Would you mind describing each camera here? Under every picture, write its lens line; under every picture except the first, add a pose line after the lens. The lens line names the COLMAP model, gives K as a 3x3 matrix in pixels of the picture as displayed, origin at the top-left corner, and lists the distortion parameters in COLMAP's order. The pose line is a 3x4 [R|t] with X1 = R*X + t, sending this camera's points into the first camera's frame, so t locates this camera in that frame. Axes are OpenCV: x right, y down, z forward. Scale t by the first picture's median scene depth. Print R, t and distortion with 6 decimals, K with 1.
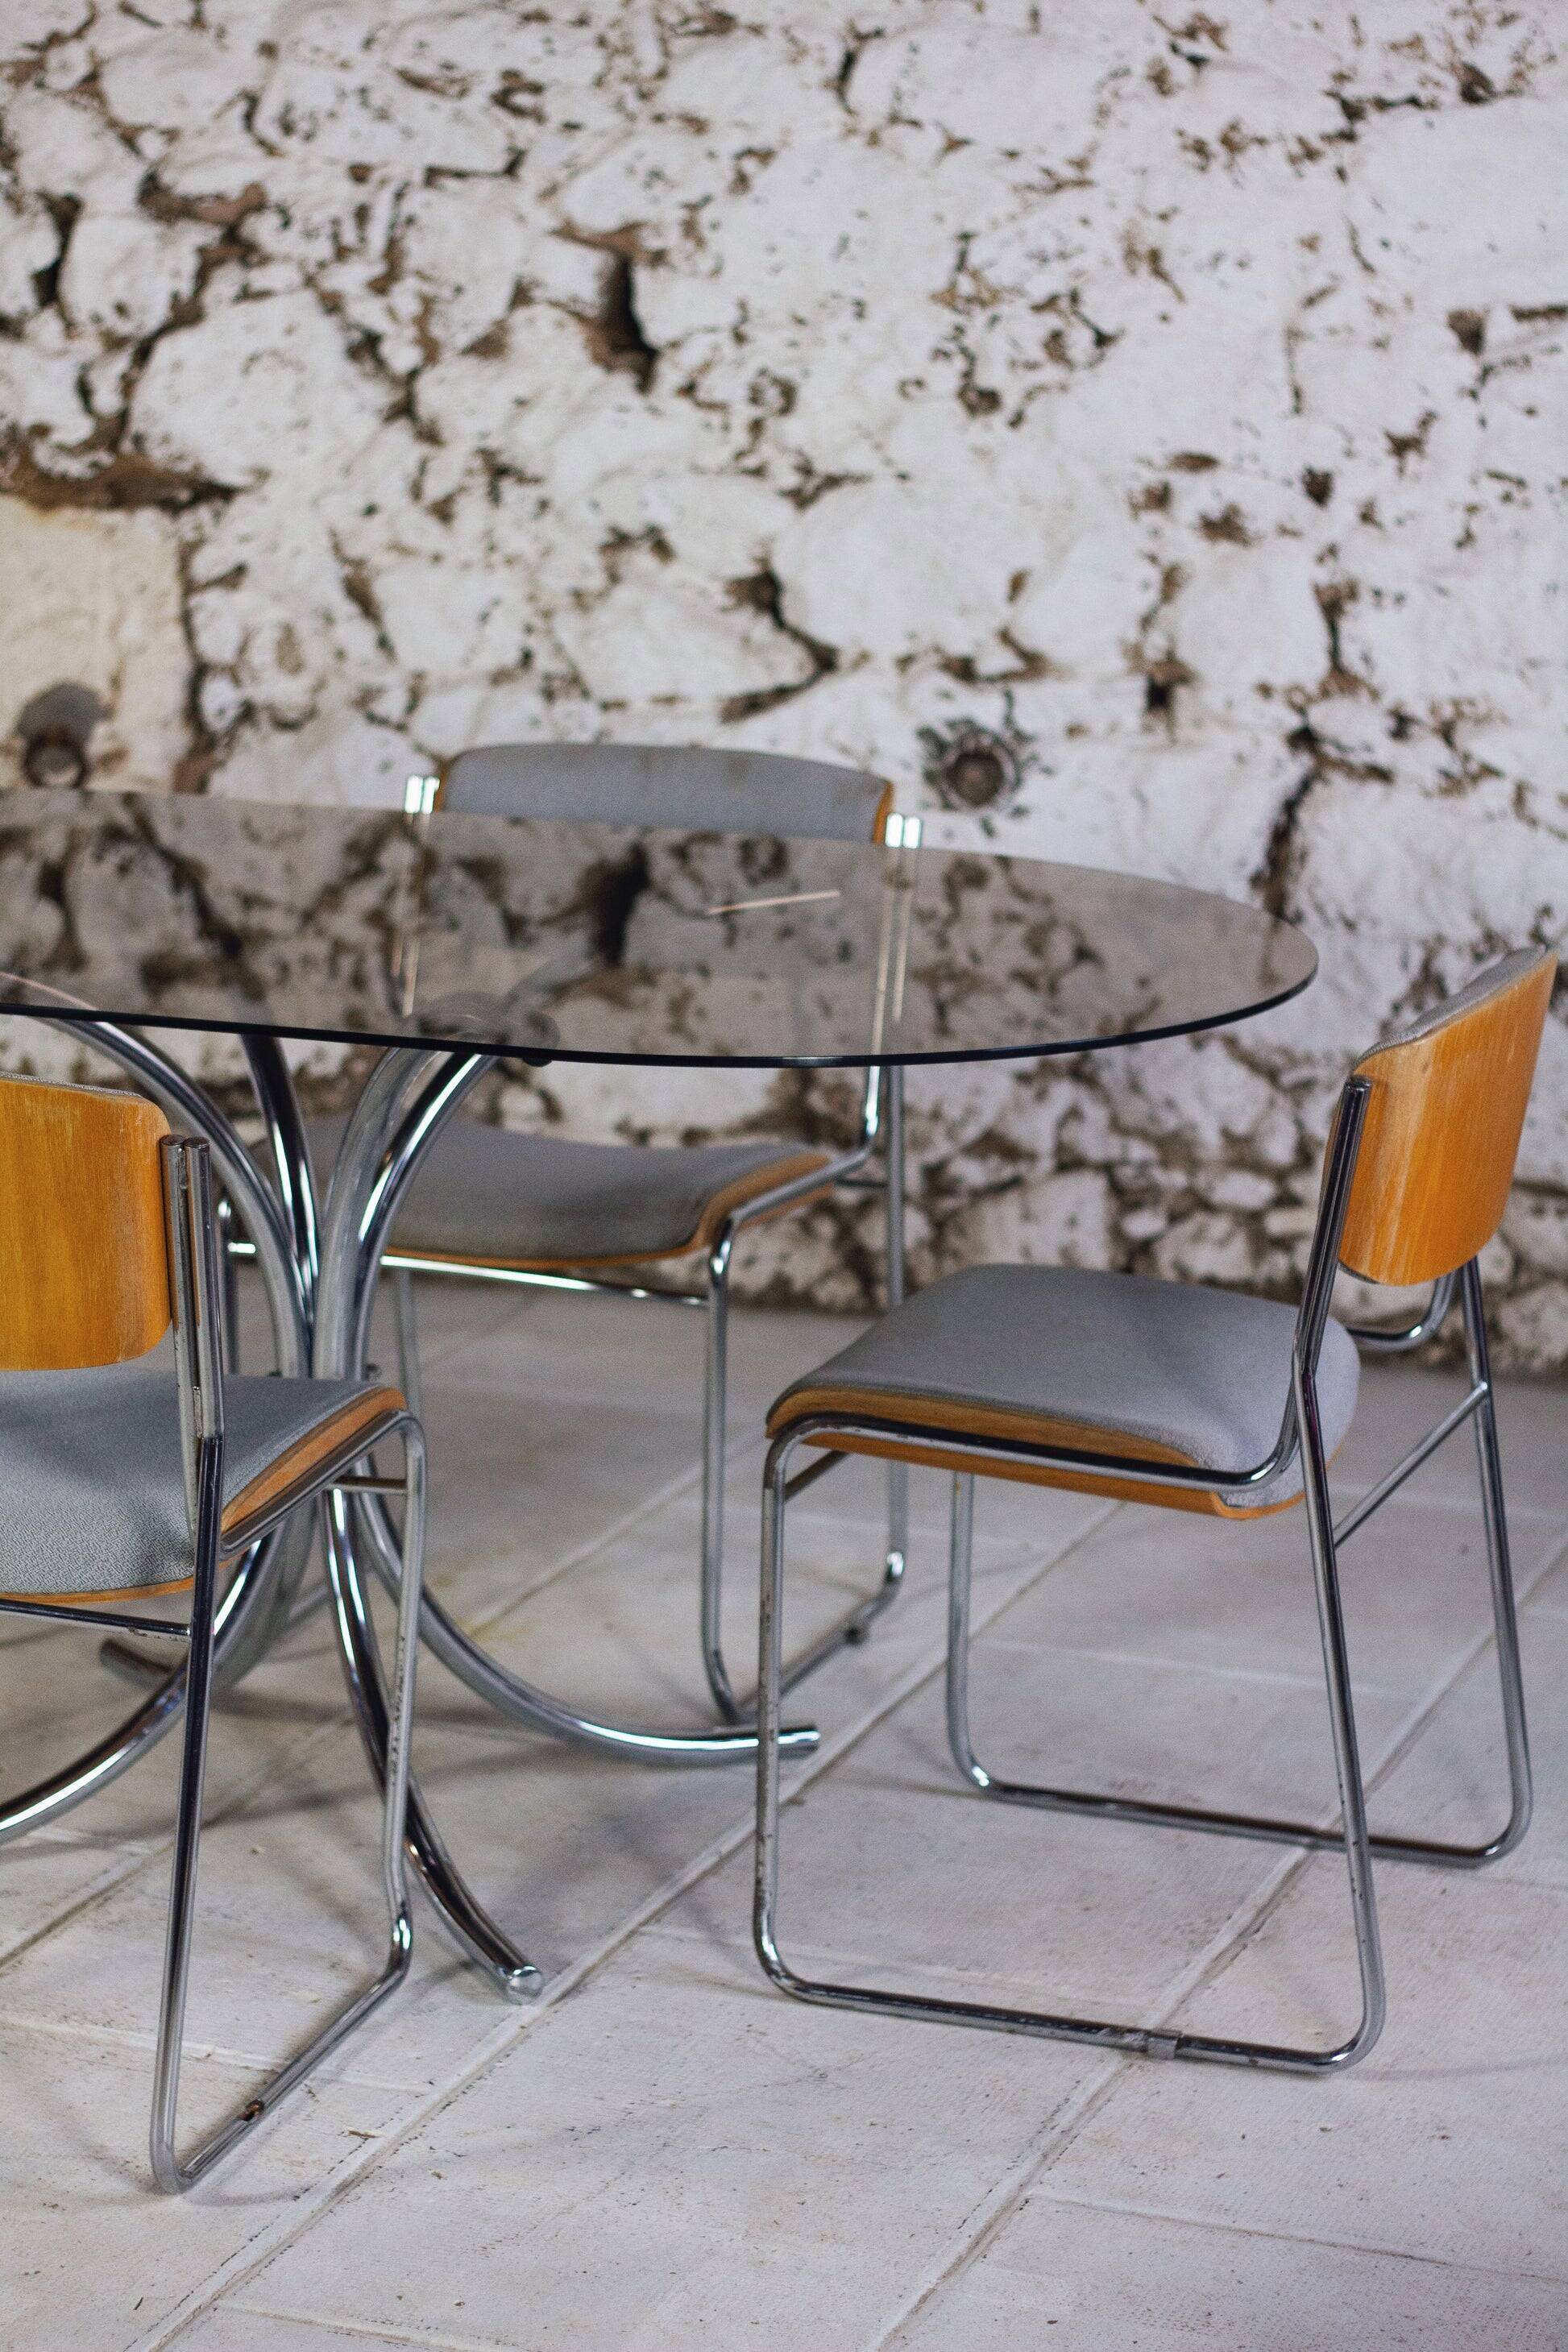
lens RADIAL K [[5585.1, 0, 725.7], [0, 5585.1, 1227.8], [0, 0, 1]] dist [-0.094820, 0.000000]
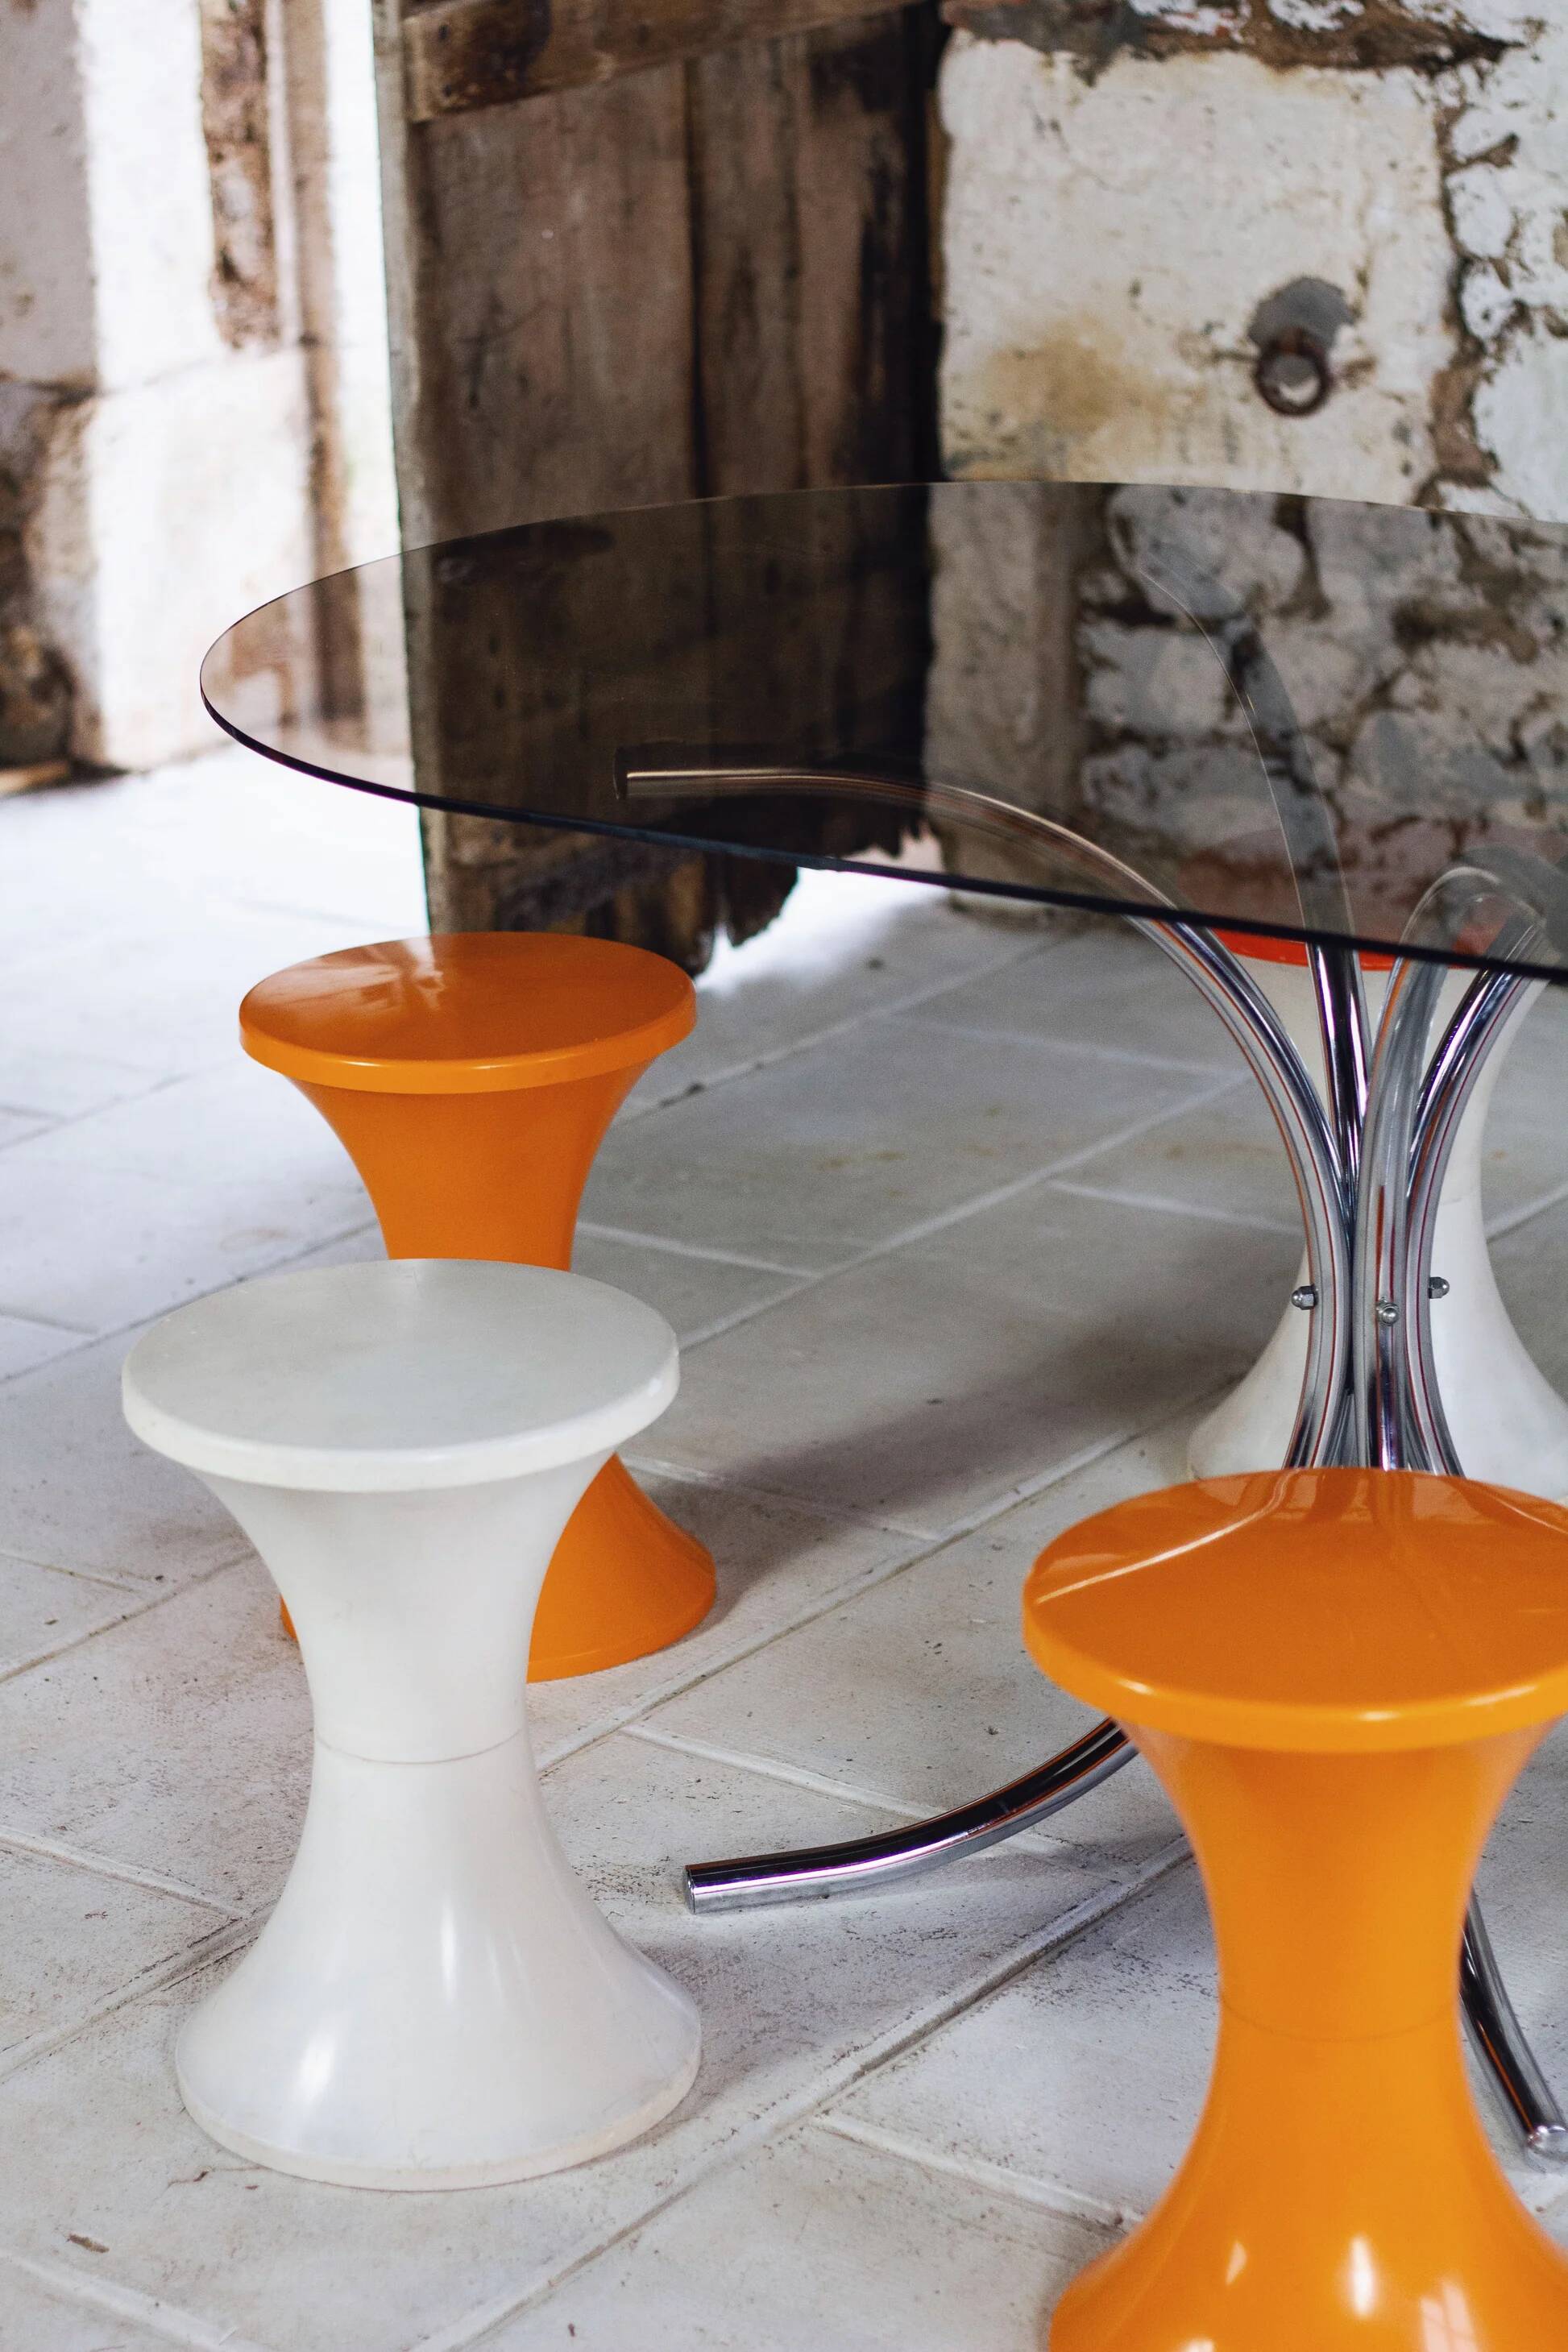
lens RADIAL K [[5585.1, 0, 759.9], [0, 5585.1, 1172.3], [0, 0, 1]] dist [-0.094820, 0.000000]
pose [[0.957614, 0.042425, -0.284913, 0.049026], [-0.014623, 0.994979, 0.099010, -0.048189], [0.287683, -0.090648, 0.953426, 0.178123]]
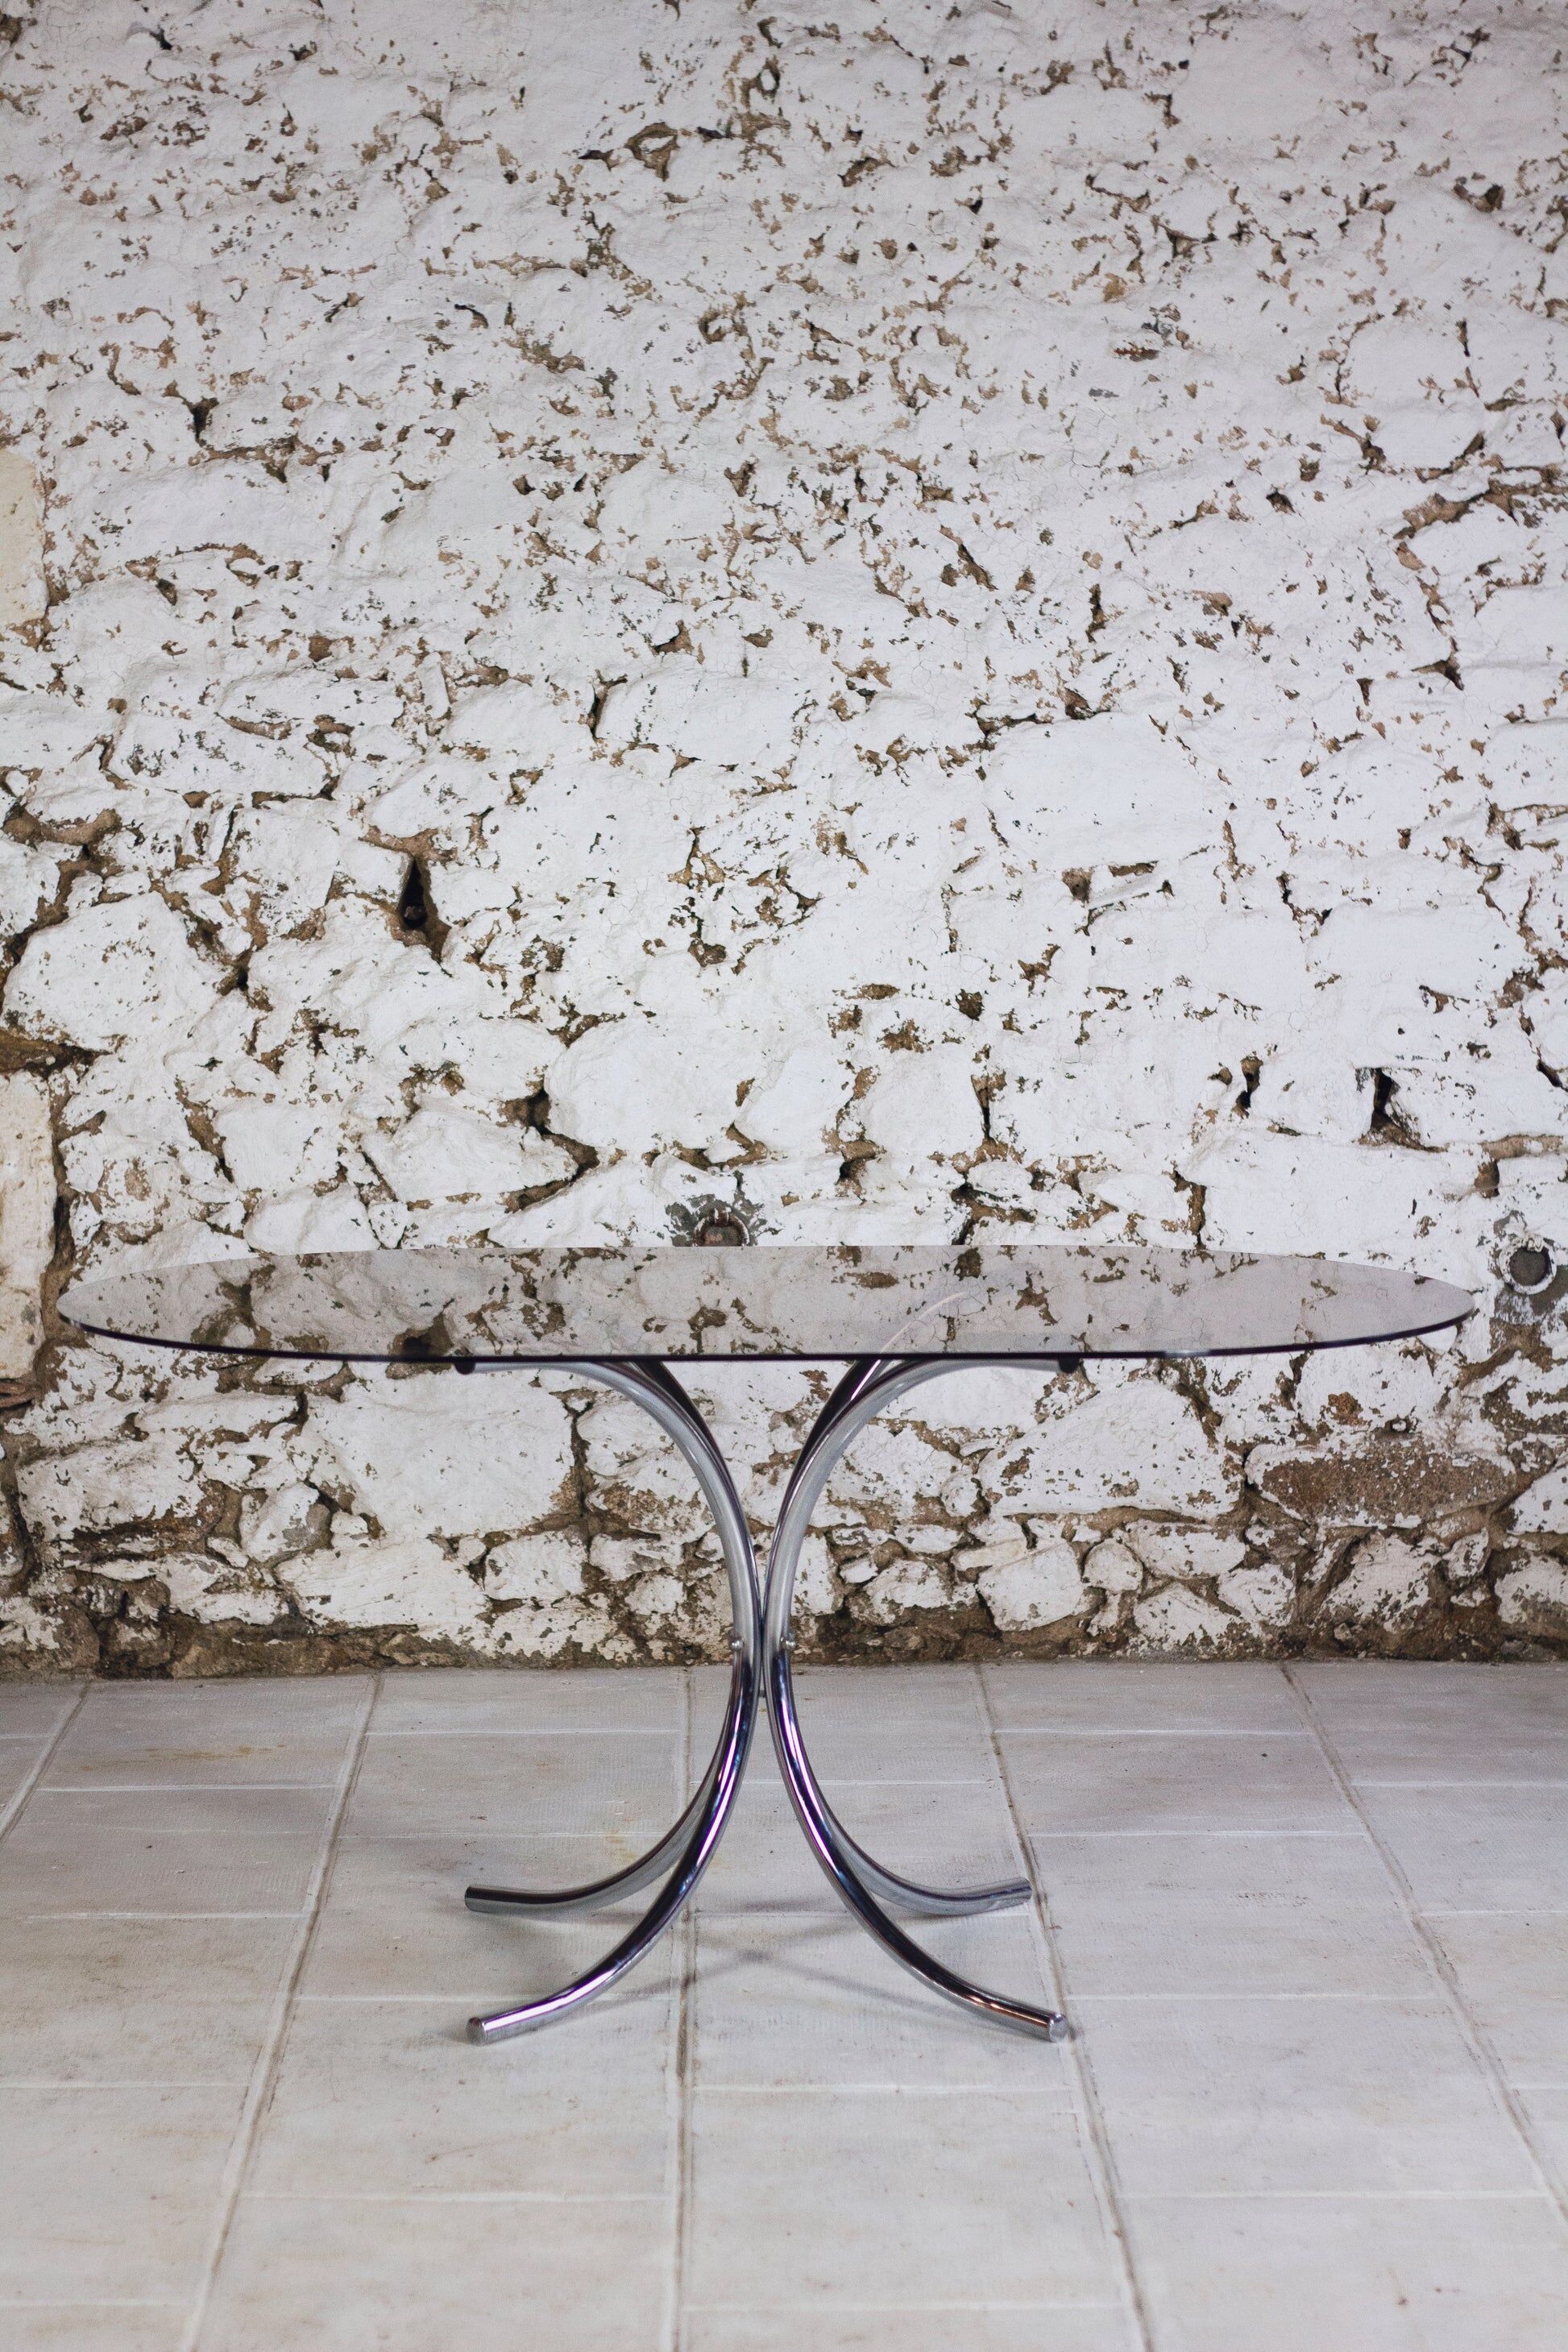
lens RADIAL K [[5585.1, 0, 727.1], [0, 5585.1, 1228.2], [0, 0, 1]] dist [-0.094820, 0.000000]
pose [[0.931356, -0.058884, 0.359318, -0.423423], [0.099651, 0.990381, -0.095997, 0.042421], [-0.350209, 0.125214, 0.928265, -0.215861]]
